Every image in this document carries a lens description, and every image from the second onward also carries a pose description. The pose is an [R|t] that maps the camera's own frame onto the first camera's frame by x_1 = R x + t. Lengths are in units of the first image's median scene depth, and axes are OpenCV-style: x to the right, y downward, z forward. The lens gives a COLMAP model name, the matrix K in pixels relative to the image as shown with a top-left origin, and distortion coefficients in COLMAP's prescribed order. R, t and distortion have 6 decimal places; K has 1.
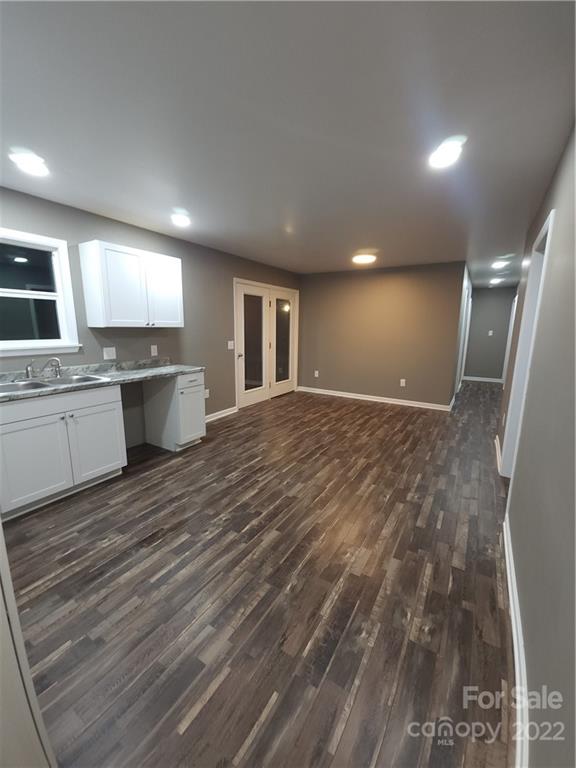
lens RADIAL K [[313.1, 0, 288.0], [0, 313.1, 384.0], [0, 0, 1]] dist [0.002349, -0.000282]
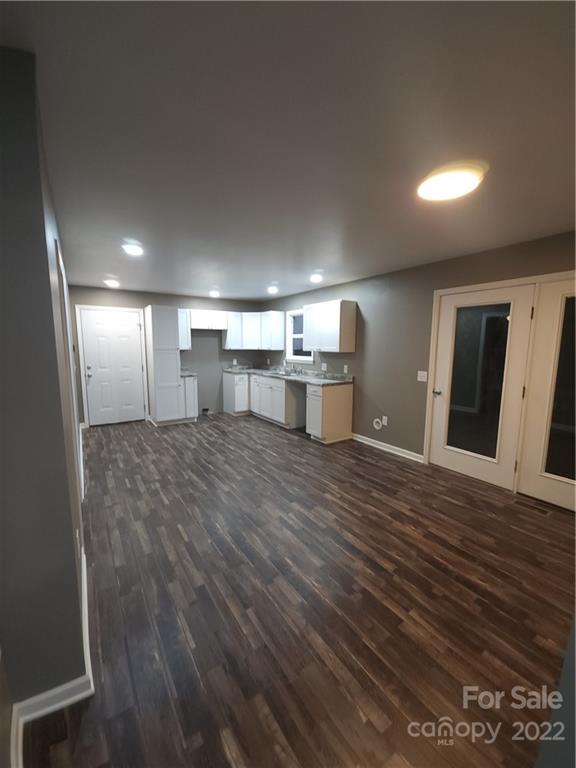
lens RADIAL K [[313.1, 0, 288.0], [0, 313.1, 384.0], [0, 0, 1]] dist [0.002349, -0.000282]
pose [[-0.416407, 0.102135, -0.903423, 1.429167], [-0.176665, 0.965641, 0.190598, -0.411344], [0.891849, 0.238970, -0.384056, 2.095639]]
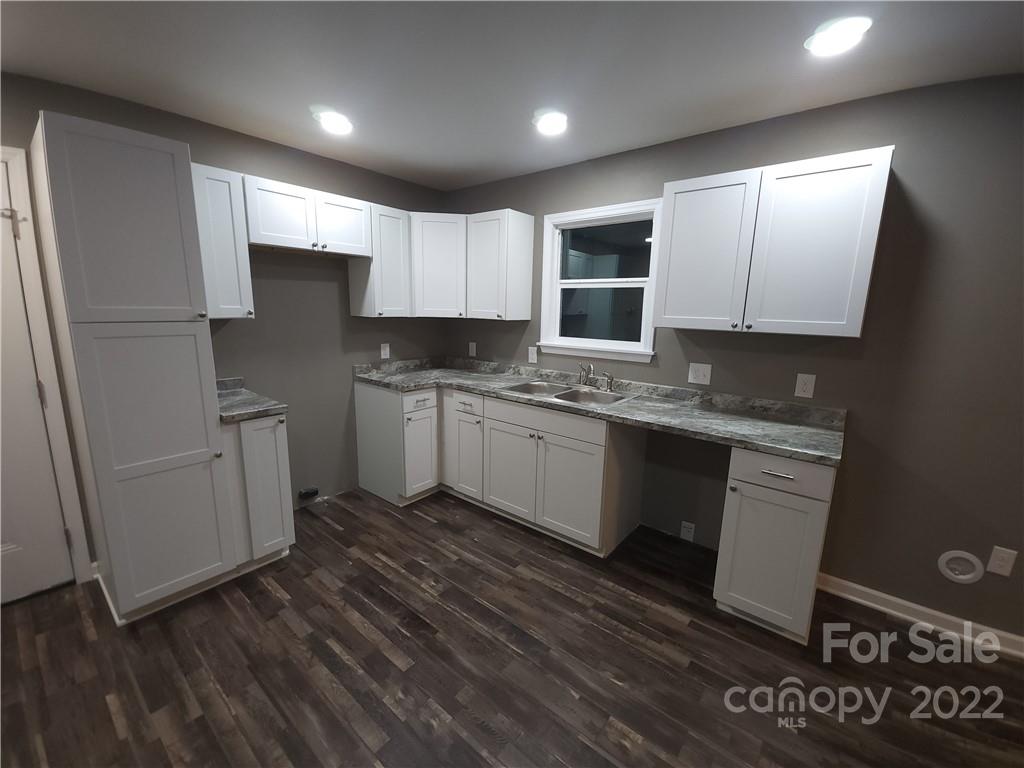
lens RADIAL K [[417.4, 0, 512.0], [0, 417.4, 384.0], [0, 0, 1]] dist [0.002349, -0.000282]
pose [[-0.130138, 0.167927, -0.977172, 0.321722], [-0.204907, 0.959722, 0.192217, -0.220142], [0.970091, 0.225244, -0.090487, 1.044010]]
